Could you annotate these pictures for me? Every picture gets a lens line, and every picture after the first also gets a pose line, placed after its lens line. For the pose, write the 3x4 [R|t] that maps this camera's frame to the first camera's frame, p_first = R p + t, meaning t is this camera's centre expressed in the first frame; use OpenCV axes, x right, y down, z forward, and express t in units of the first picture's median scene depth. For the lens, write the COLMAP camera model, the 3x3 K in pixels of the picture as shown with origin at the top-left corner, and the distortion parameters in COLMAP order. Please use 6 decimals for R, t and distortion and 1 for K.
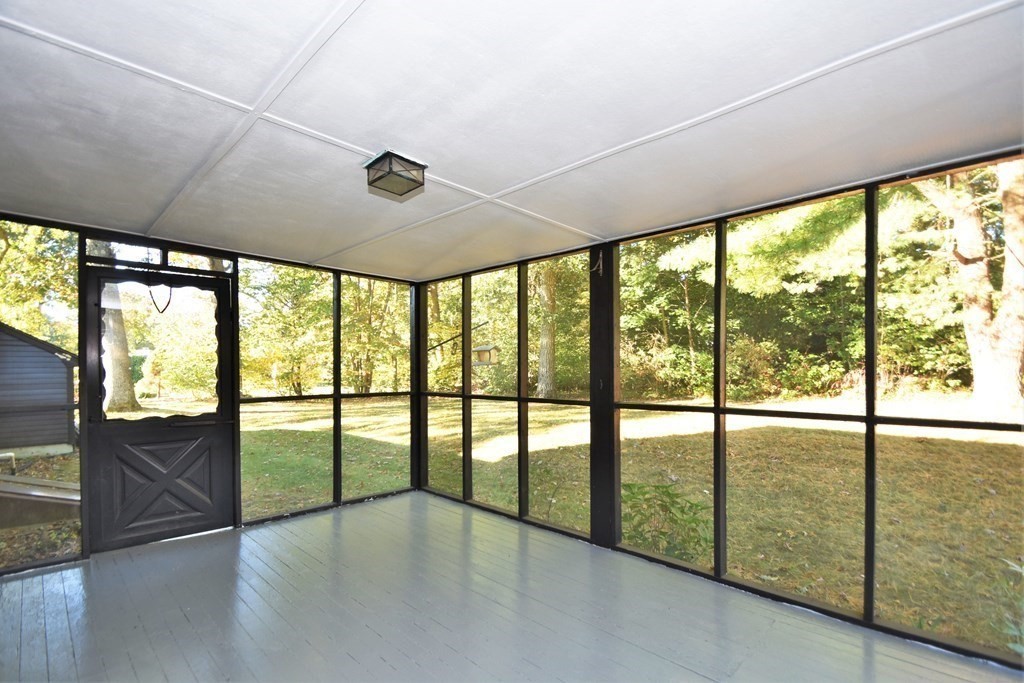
lens RADIAL K [[457.2, 0, 503.8], [0, 457.2, 364.0], [0, 0, 1]] dist [0.001838, -0.014912]
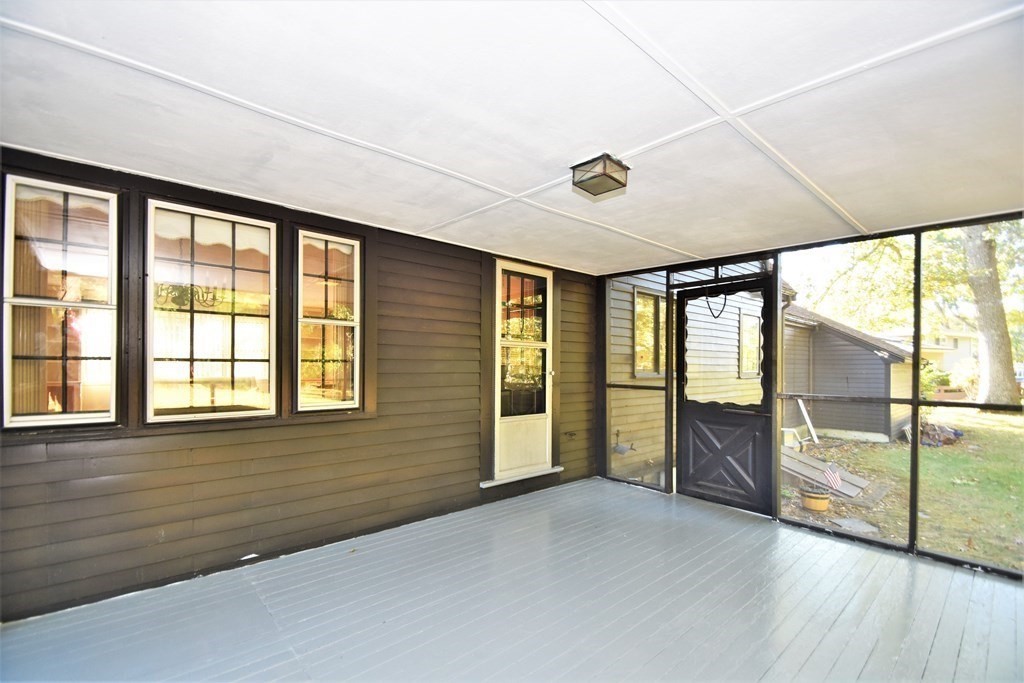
lens RADIAL K [[457.2, 0, 503.8], [0, 457.2, 364.0], [0, 0, 1]] dist [0.001838, -0.014912]
pose [[-0.084840, 0.003379, -0.996389, 0.493824], [0.001271, 0.999994, 0.003283, 0.007069], [0.996394, -0.000988, -0.084844, 0.499003]]
